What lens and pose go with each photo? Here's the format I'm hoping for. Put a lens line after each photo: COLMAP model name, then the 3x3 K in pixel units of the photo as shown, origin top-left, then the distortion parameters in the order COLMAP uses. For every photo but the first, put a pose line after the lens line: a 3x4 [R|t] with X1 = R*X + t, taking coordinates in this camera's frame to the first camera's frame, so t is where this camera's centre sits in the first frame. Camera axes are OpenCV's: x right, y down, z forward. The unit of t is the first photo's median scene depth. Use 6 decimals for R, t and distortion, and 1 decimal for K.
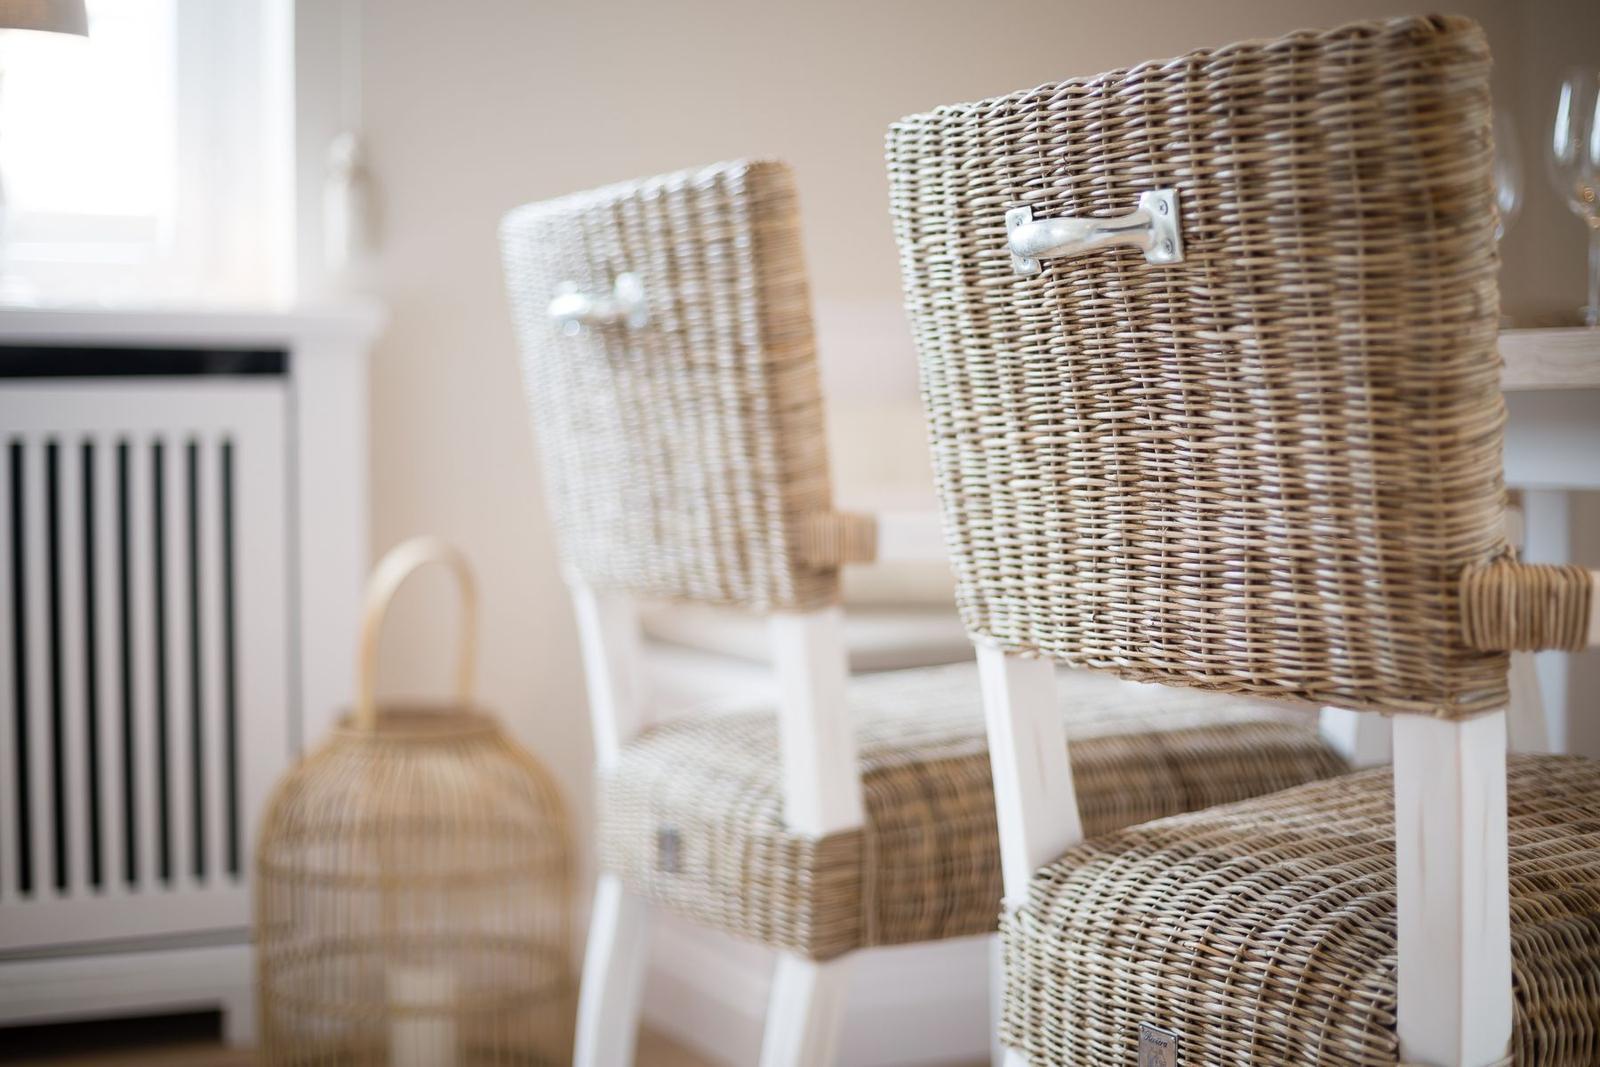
lens RADIAL K [[2346.3, 0, 800.1], [0, 2346.3, 528.4], [0, 0, 1]] dist [-0.072912, -0.023766]
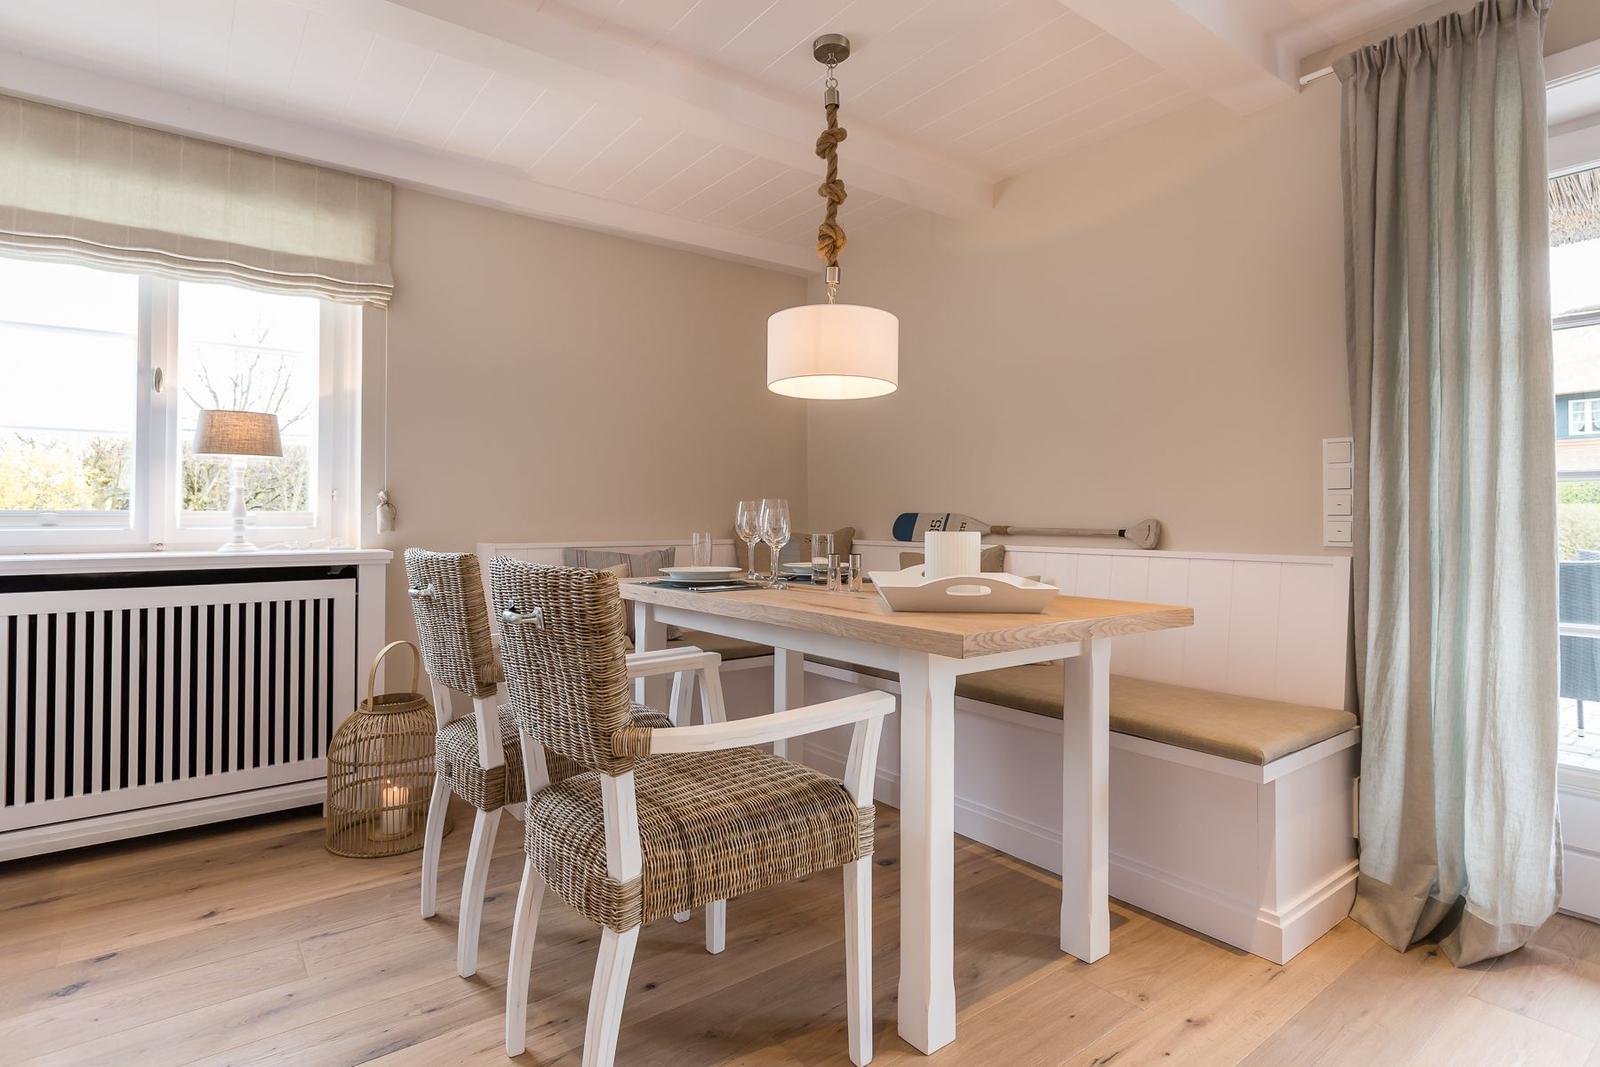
lens RADIAL K [[781.0, 0, 794.7], [0, 781.0, 504.3], [0, 0, 1]] dist [-0.000073, 0.000062]
pose [[0.976332, -0.000840, 0.216274, 0.277810], [0.015905, 0.997564, -0.067926, -0.217024], [-0.215690, 0.069758, 0.973967, -0.170651]]
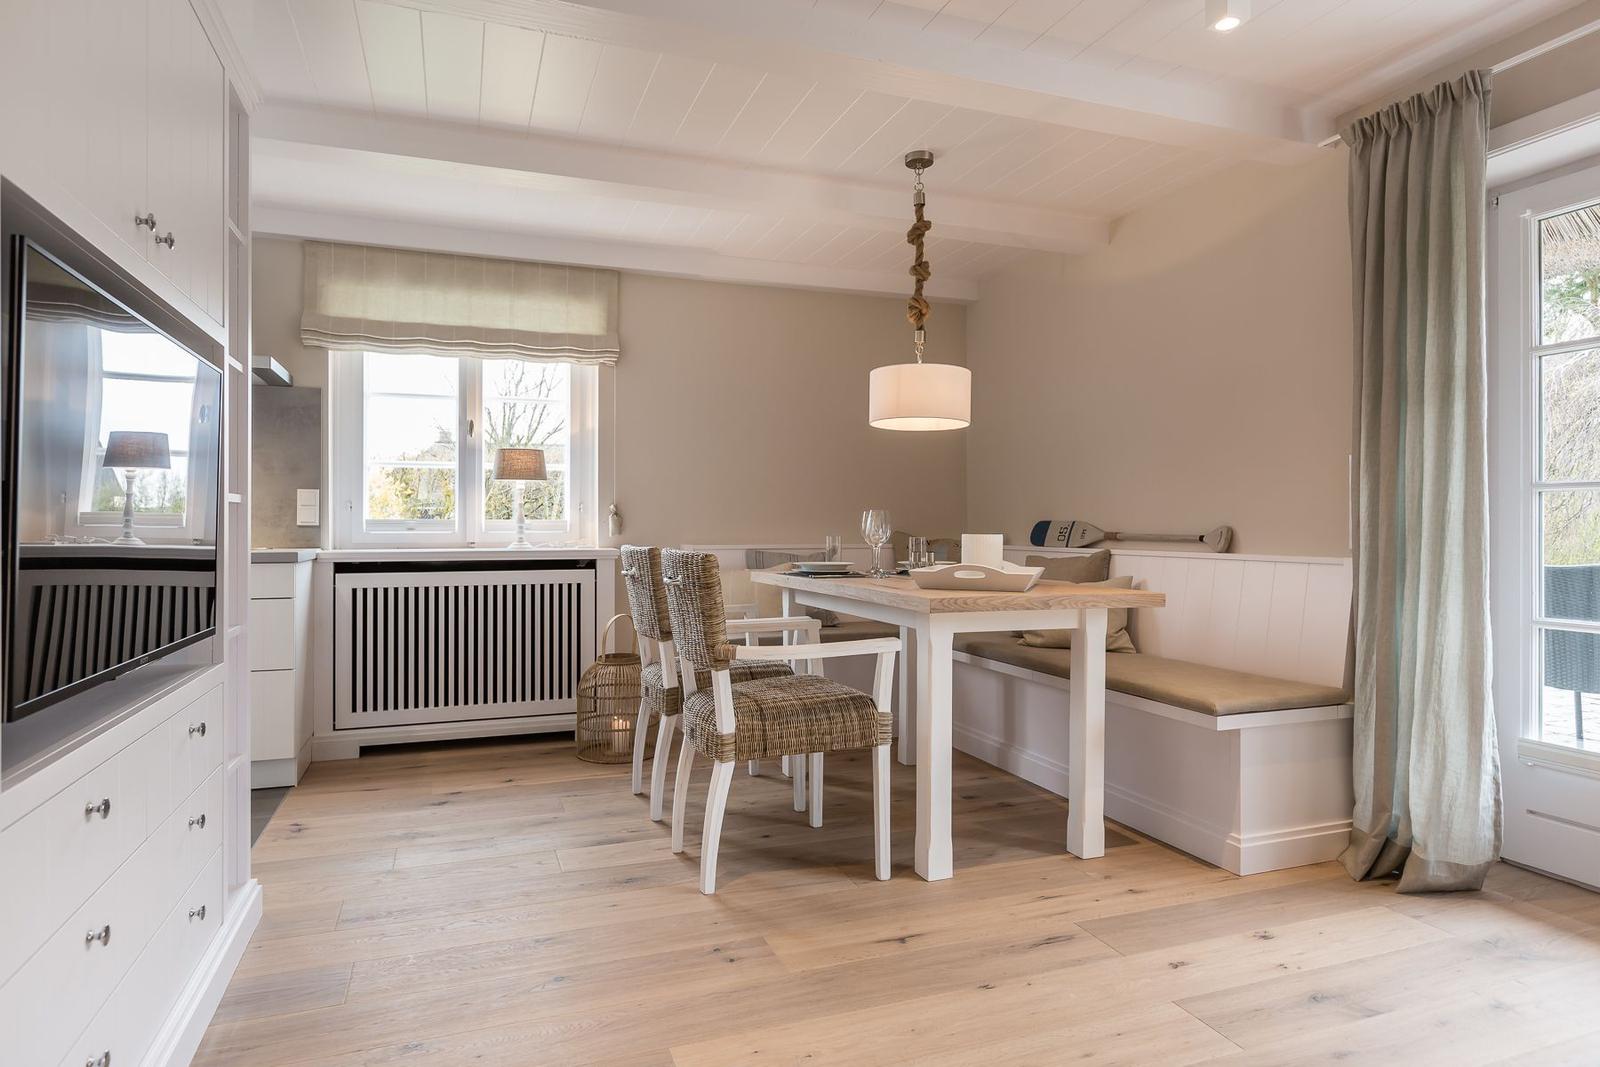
lens RADIAL K [[851.9, 0, 802.6], [0, 851.9, 522.2], [0, 0, 1]] dist [-0.003081, -0.000158]
pose [[0.997678, -0.003900, -0.067997, 0.611191], [-0.000045, 0.998322, -0.057912, -0.159754], [0.068108, 0.057781, 0.996003, -1.085889]]
